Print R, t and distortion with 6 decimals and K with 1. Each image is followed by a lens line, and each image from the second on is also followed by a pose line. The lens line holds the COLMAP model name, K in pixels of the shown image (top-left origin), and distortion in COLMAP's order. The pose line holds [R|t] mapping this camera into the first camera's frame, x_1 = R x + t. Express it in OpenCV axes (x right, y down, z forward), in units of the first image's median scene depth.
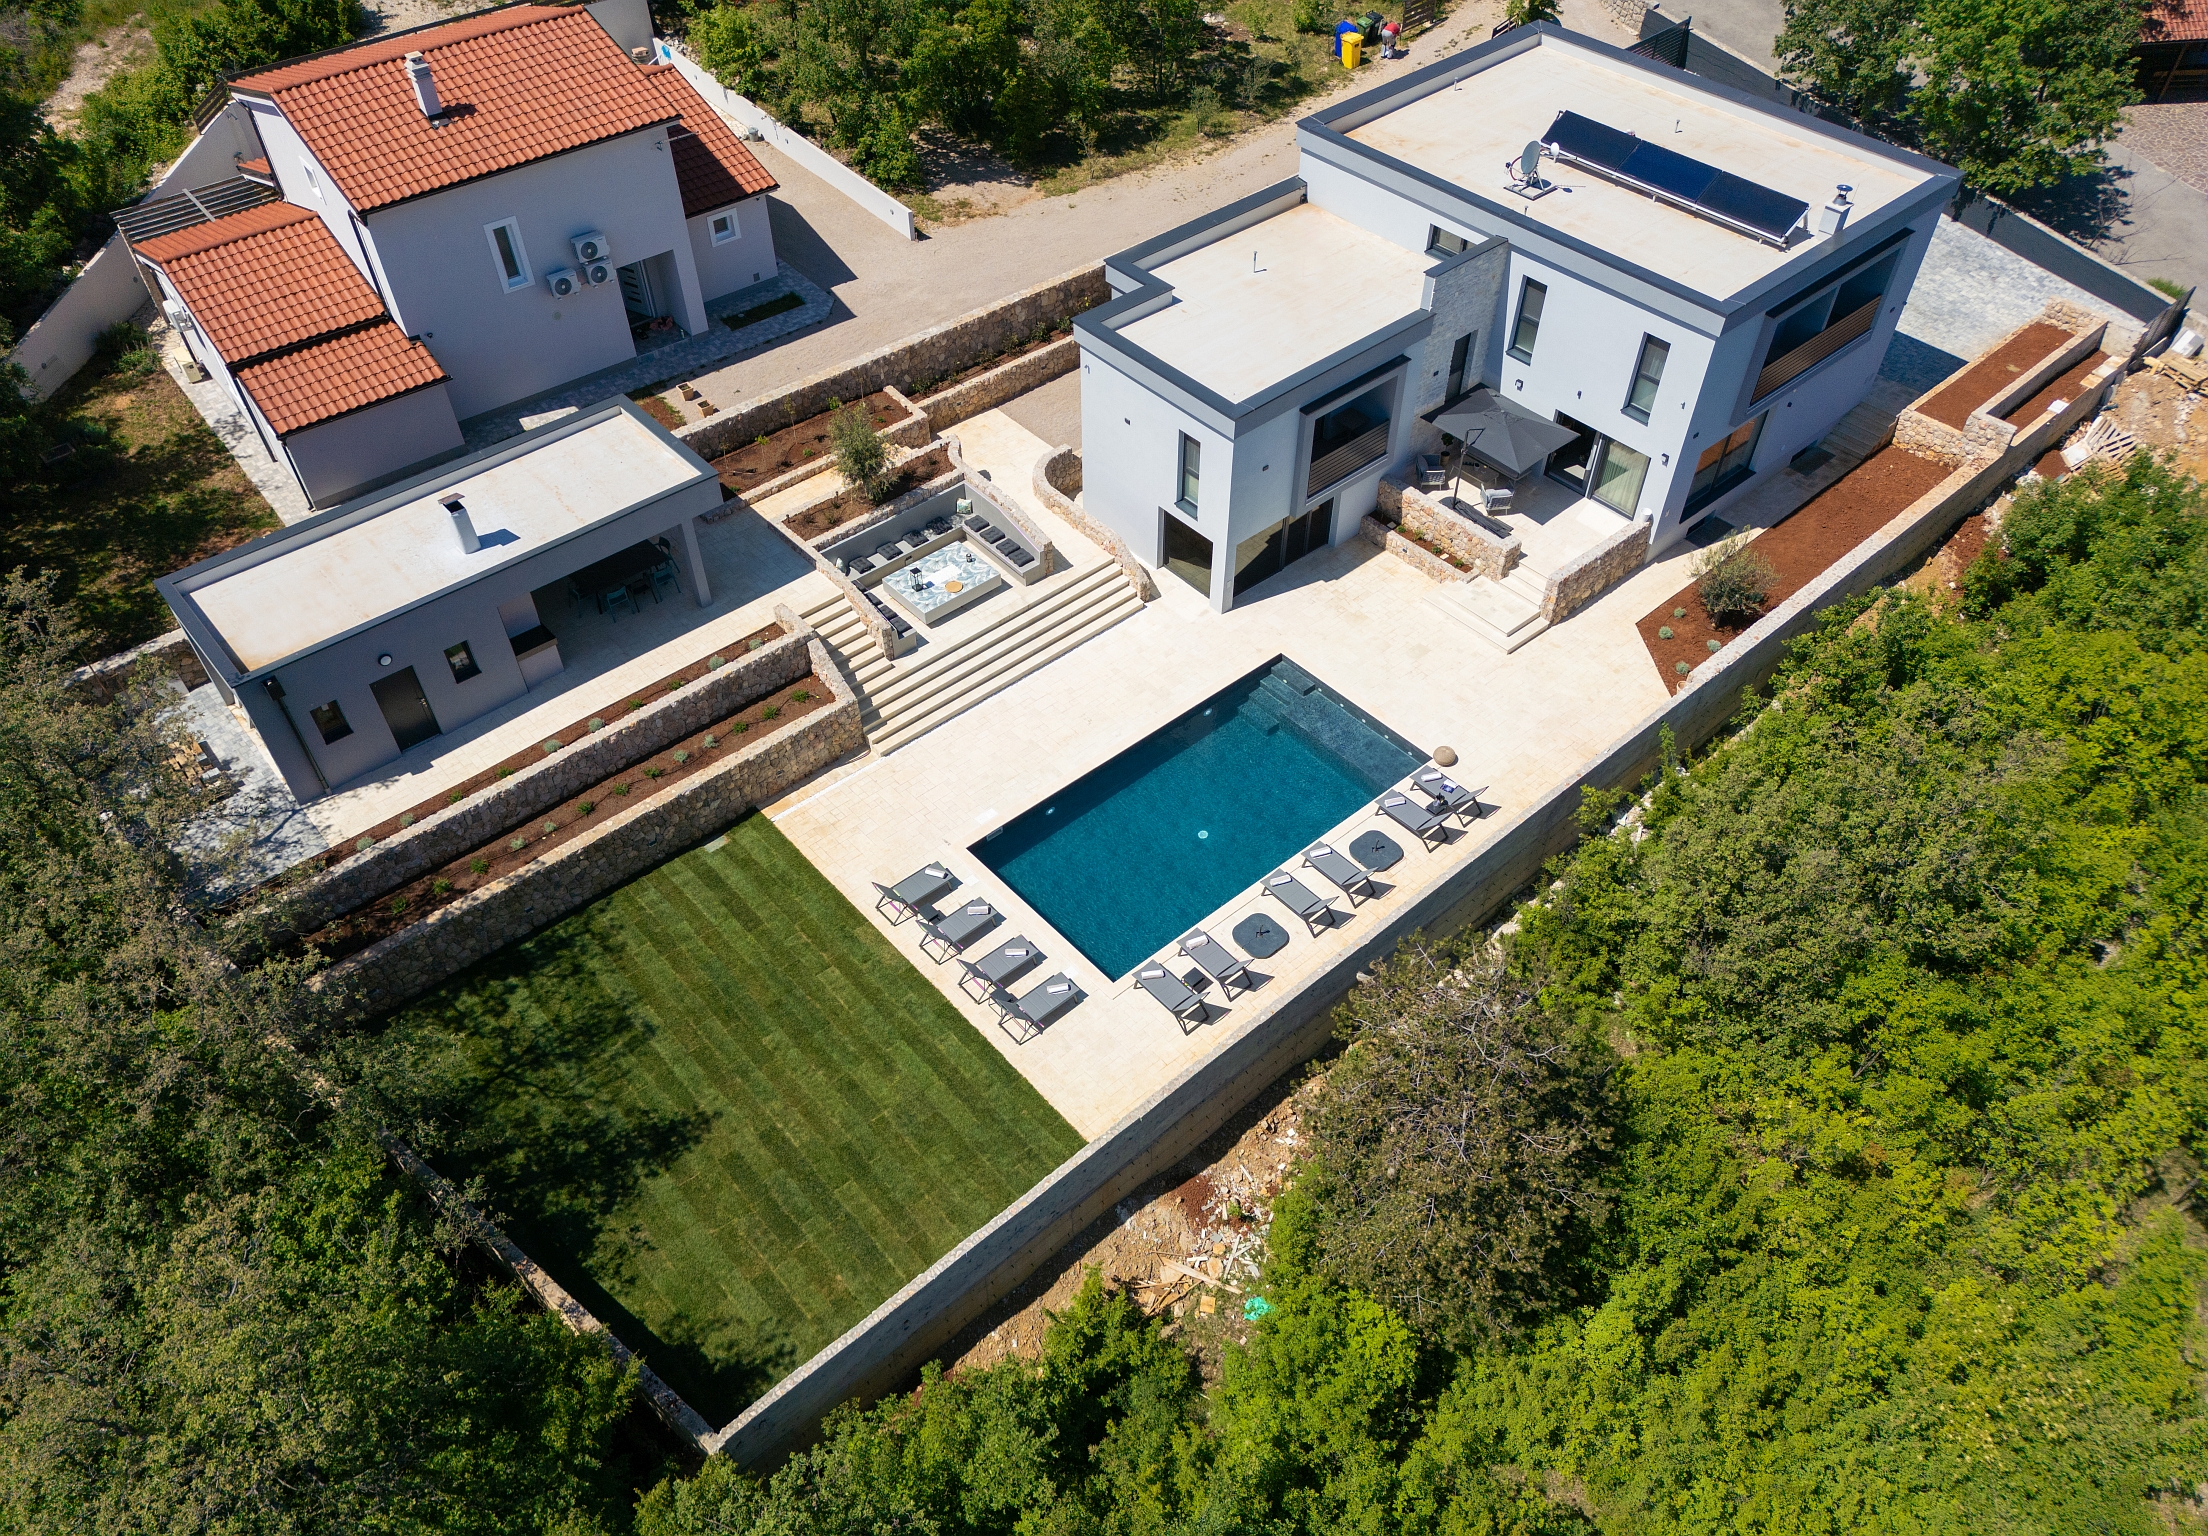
lens RADIAL K [[1547.9, 0, 1103.4], [0, 1547.9, 783.9], [0, 0, 1]] dist [0.023774, -0.003359]
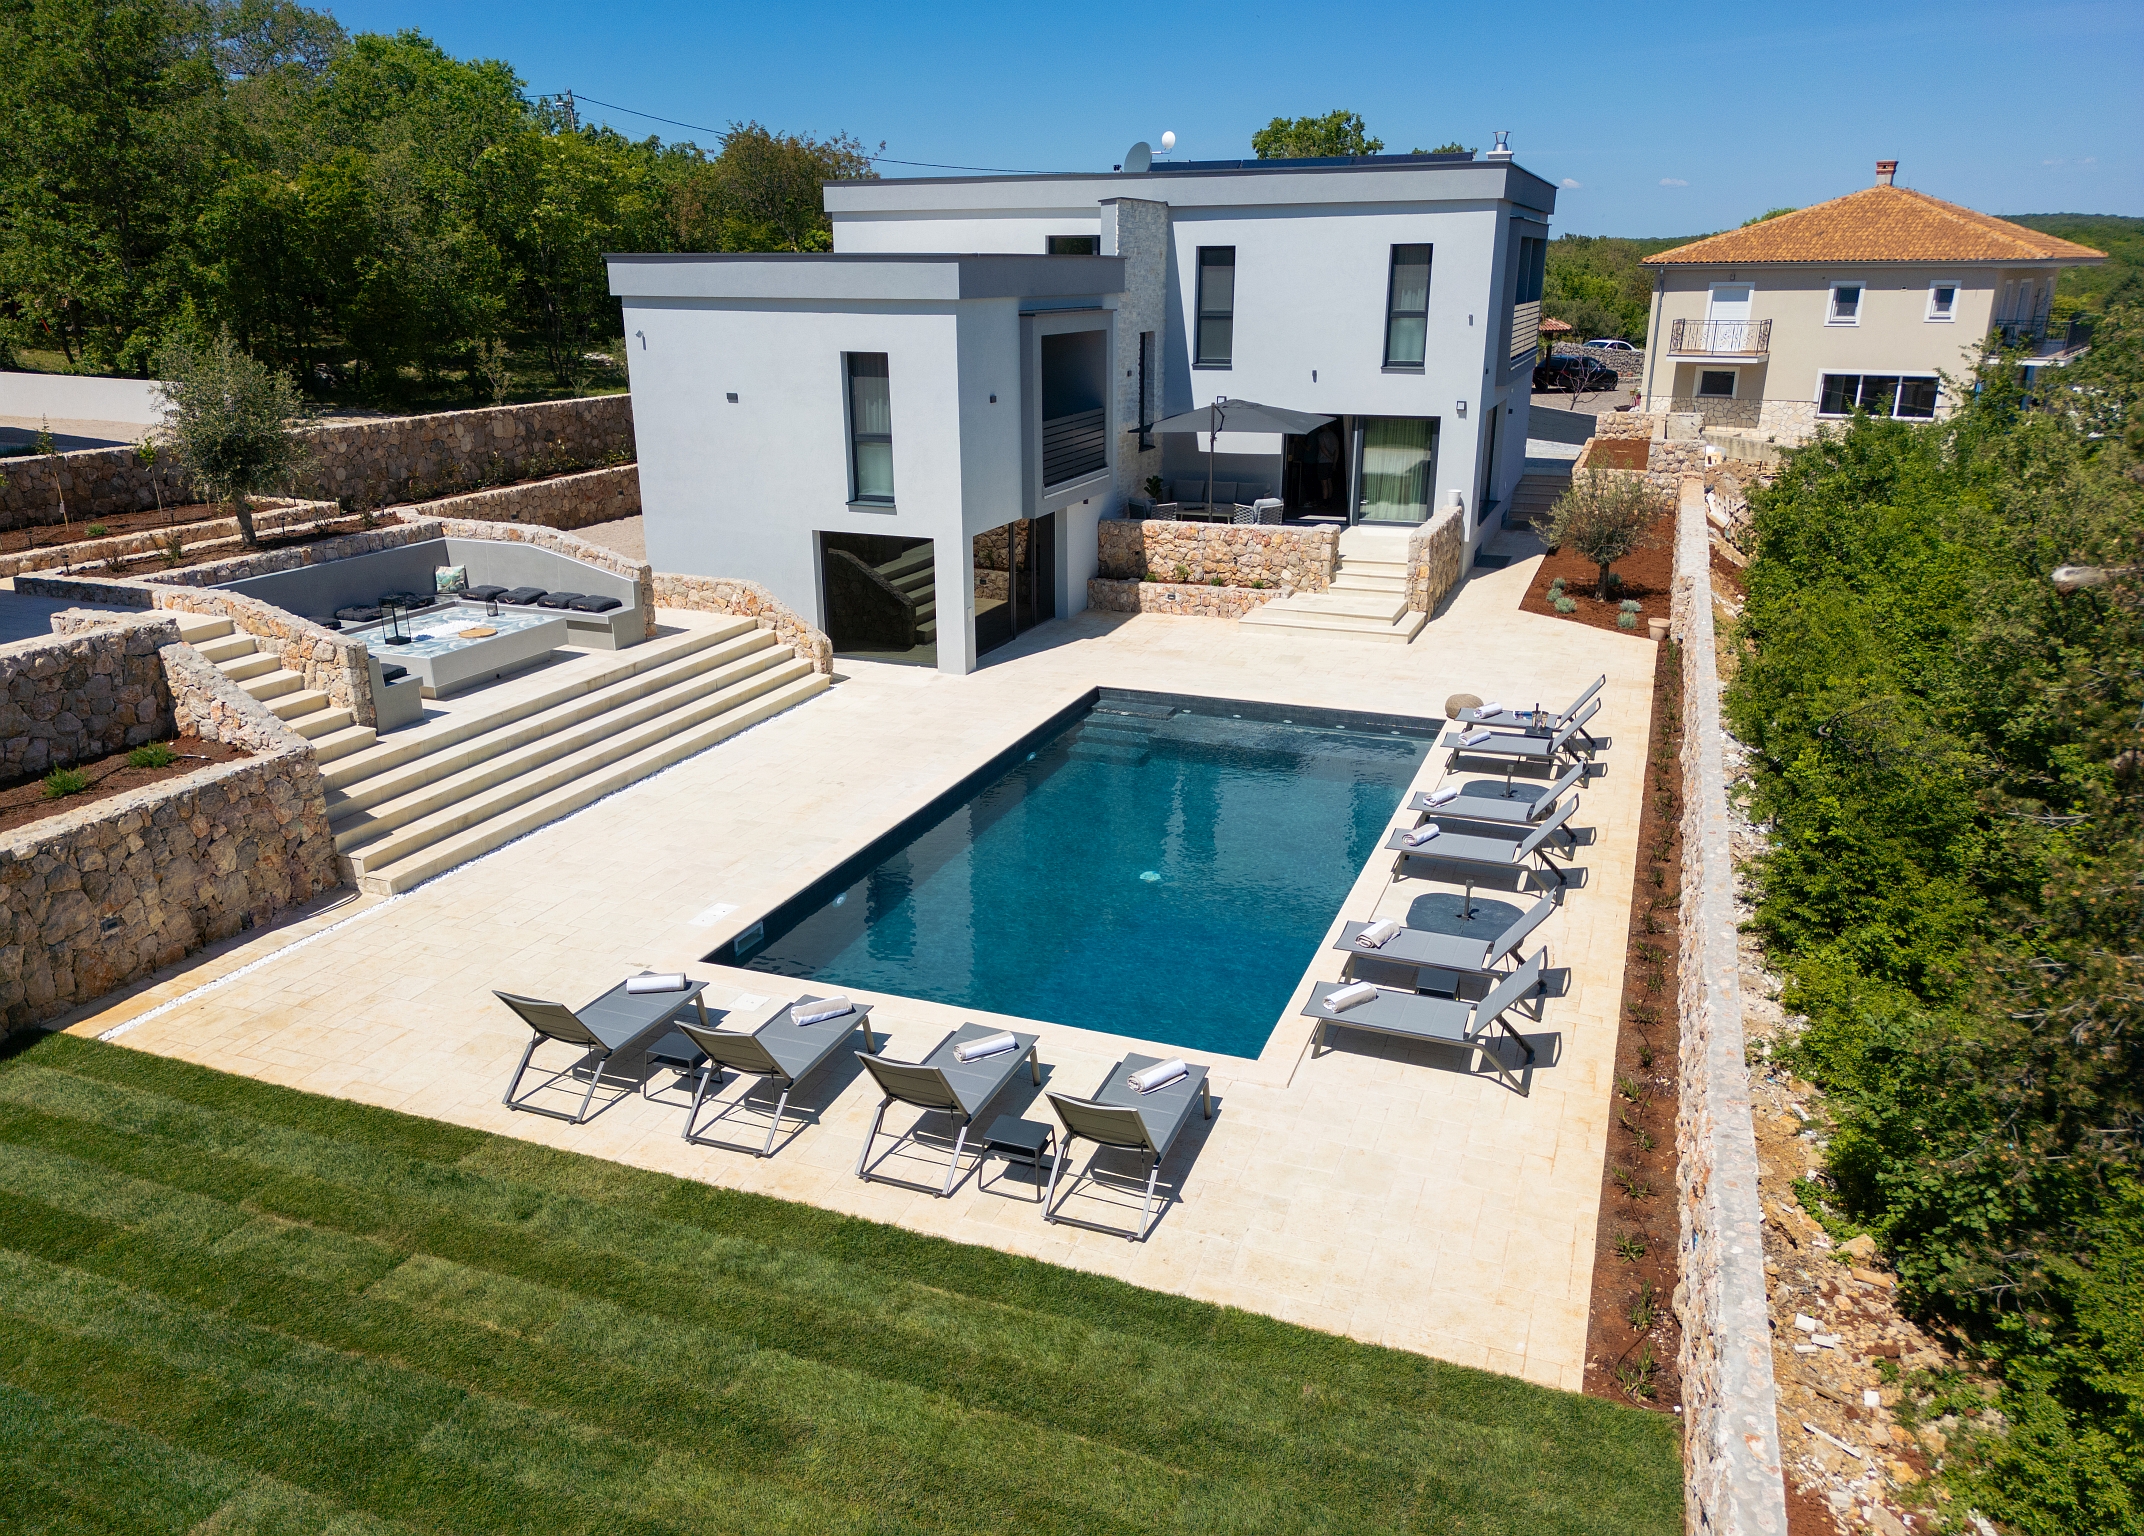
lens RADIAL K [[1504.2, 0, 1073.9], [0, 1504.2, 774.3], [0, 0, 1]] dist [0.044258, -0.032389]
pose [[0.884869, -0.145606, 0.442500, -0.152188], [0.333995, 0.860474, -0.384748, 0.163618], [-0.324738, 0.488245, 0.810038, 0.583569]]
